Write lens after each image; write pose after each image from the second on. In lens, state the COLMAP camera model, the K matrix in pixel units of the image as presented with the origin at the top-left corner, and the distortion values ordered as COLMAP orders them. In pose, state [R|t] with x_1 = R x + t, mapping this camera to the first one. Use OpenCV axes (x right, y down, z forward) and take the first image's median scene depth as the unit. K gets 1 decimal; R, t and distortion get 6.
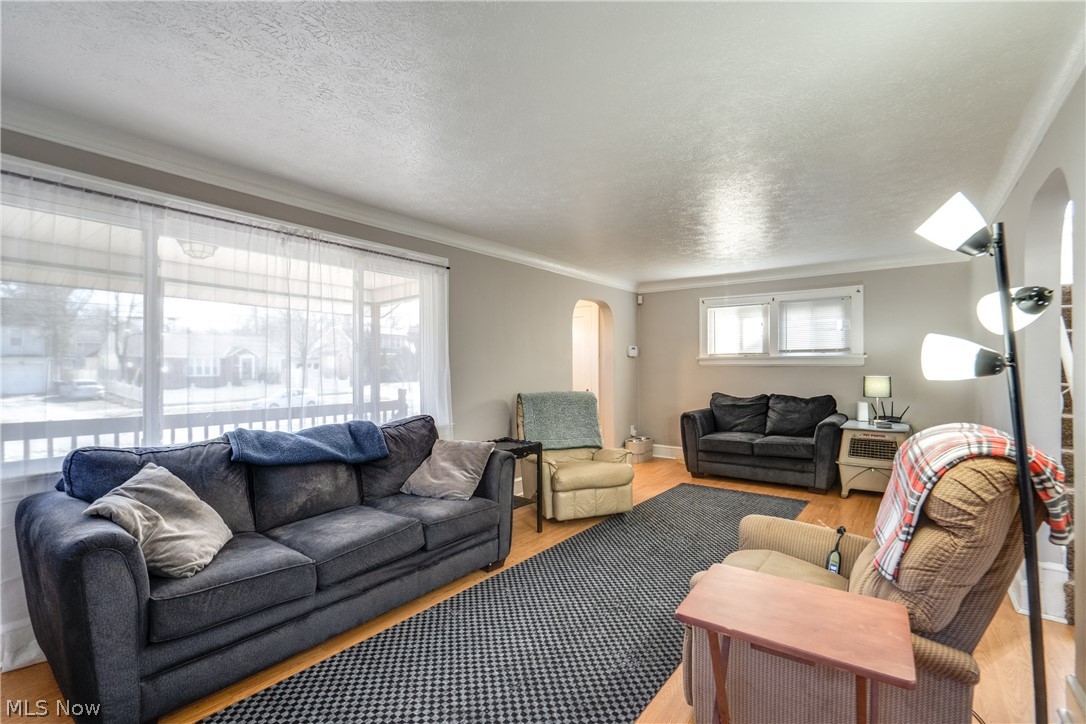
lens RADIAL K [[496.8, 0, 549.4], [0, 496.8, 367.1], [0, 0, 1]] dist [-0.003278, -0.000344]
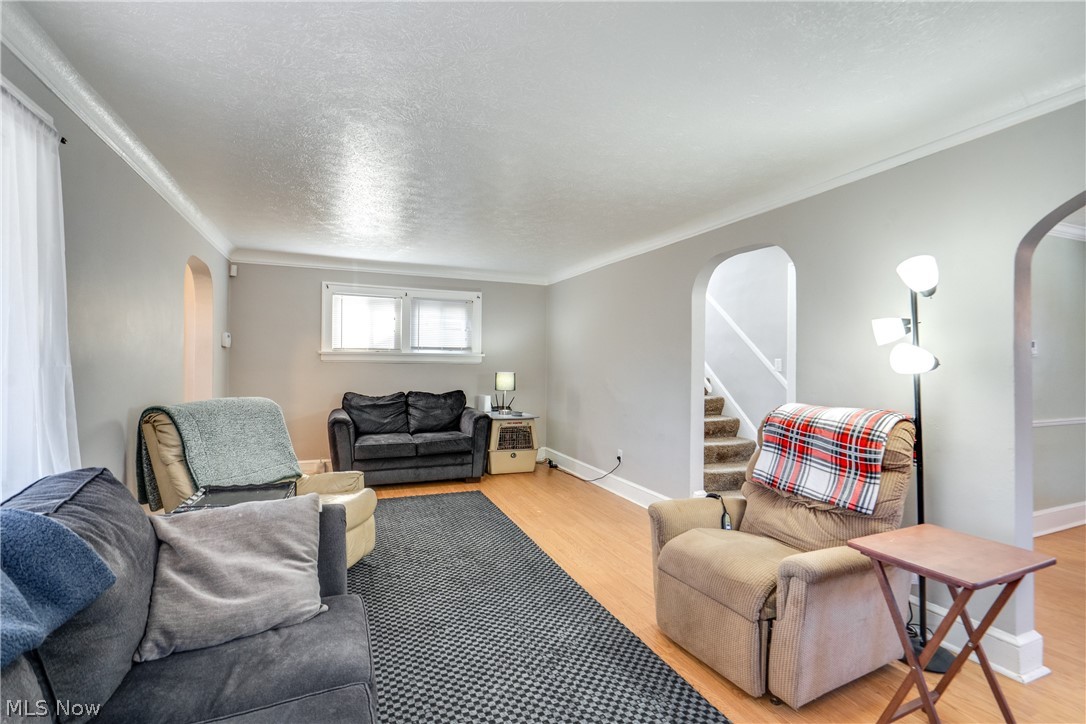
lens RADIAL K [[496.8, 0, 549.4], [0, 496.8, 367.1], [0, 0, 1]] dist [-0.003278, -0.000344]
pose [[0.510071, 0.003776, 0.860124, -0.264311], [-0.008734, 0.999962, 0.000790, 0.003607], [-0.860088, -0.007915, 0.510084, 0.279715]]
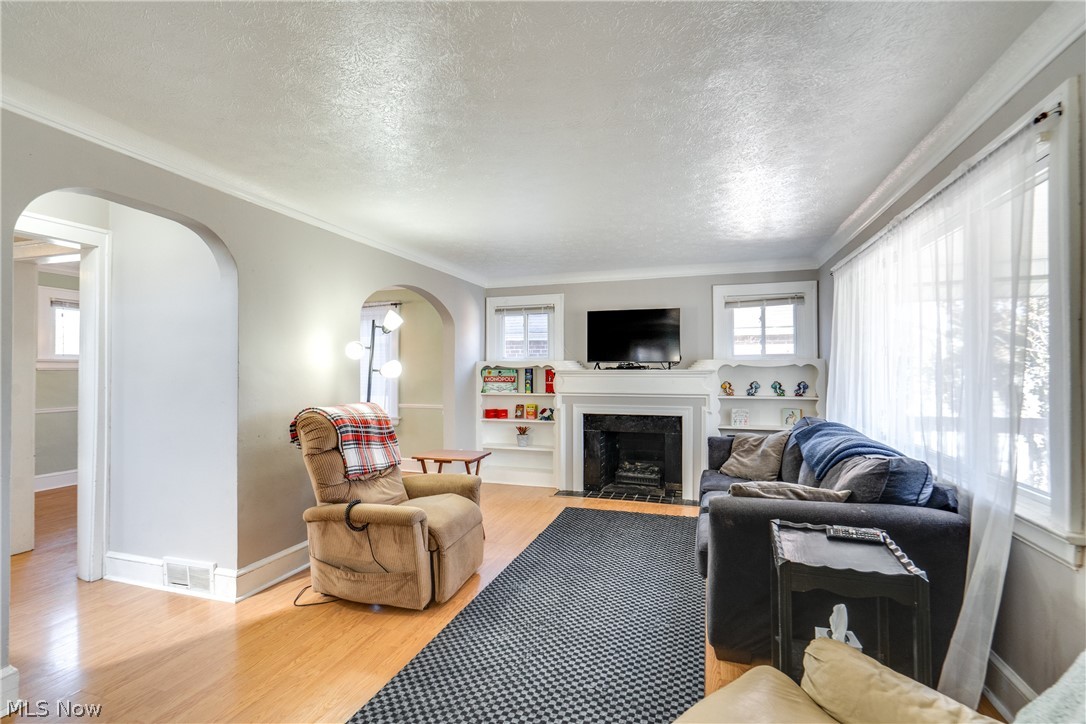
lens RADIAL K [[500.6, 0, 539.1], [0, 500.6, 363.5], [0, 0, 1]] dist [-0.023399, 0.018576]
pose [[-0.954115, -0.004511, -0.299405, 0.202235], [-0.000328, 0.999902, -0.014023, -0.002846], [0.299439, -0.013282, -0.954023, 0.906884]]
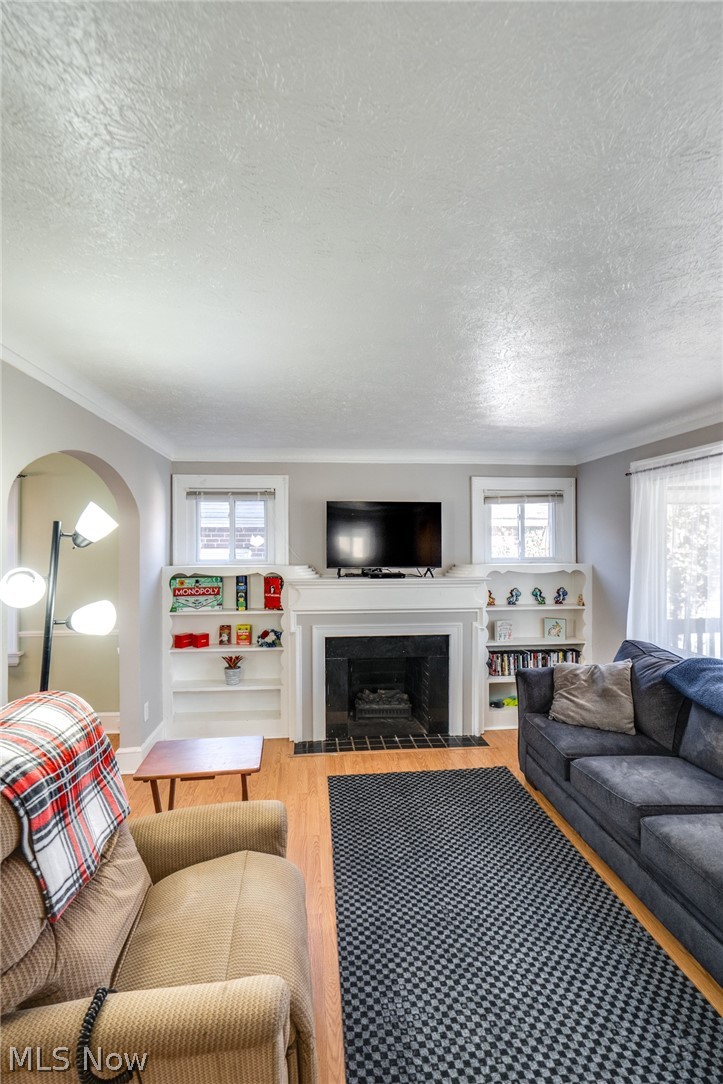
lens RADIAL K [[505.4, 0, 358.7], [0, 505.4, 547.2], [0, 0, 1]] dist [-0.003167, 0.000292]
pose [[-0.752906, 0.002051, -0.658125, 0.278648], [0.001922, 0.999998, 0.000918, -0.050724], [0.658125, -0.000574, -0.752908, 0.600295]]
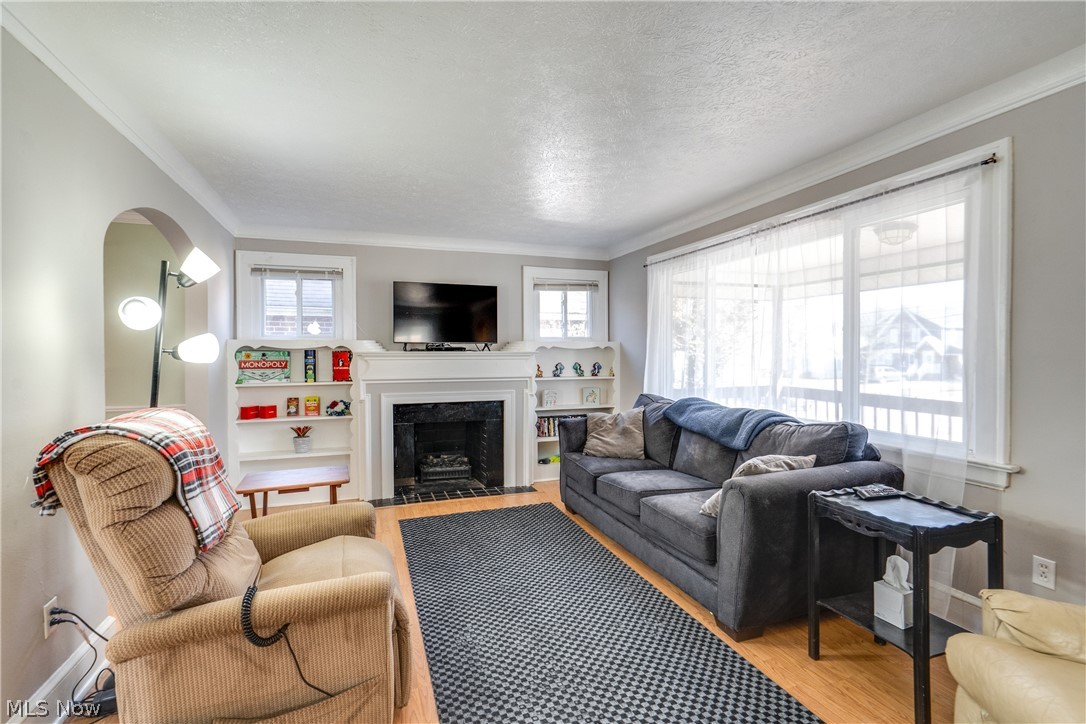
lens RADIAL K [[500.6, 0, 539.1], [0, 500.6, 363.5], [0, 0, 1]] dist [-0.023399, 0.018576]
pose [[-0.568413, 0.016246, -0.822583, 0.354420], [0.001680, 0.999826, 0.018586, 0.000140], [0.822741, 0.009183, -0.568342, 0.660121]]
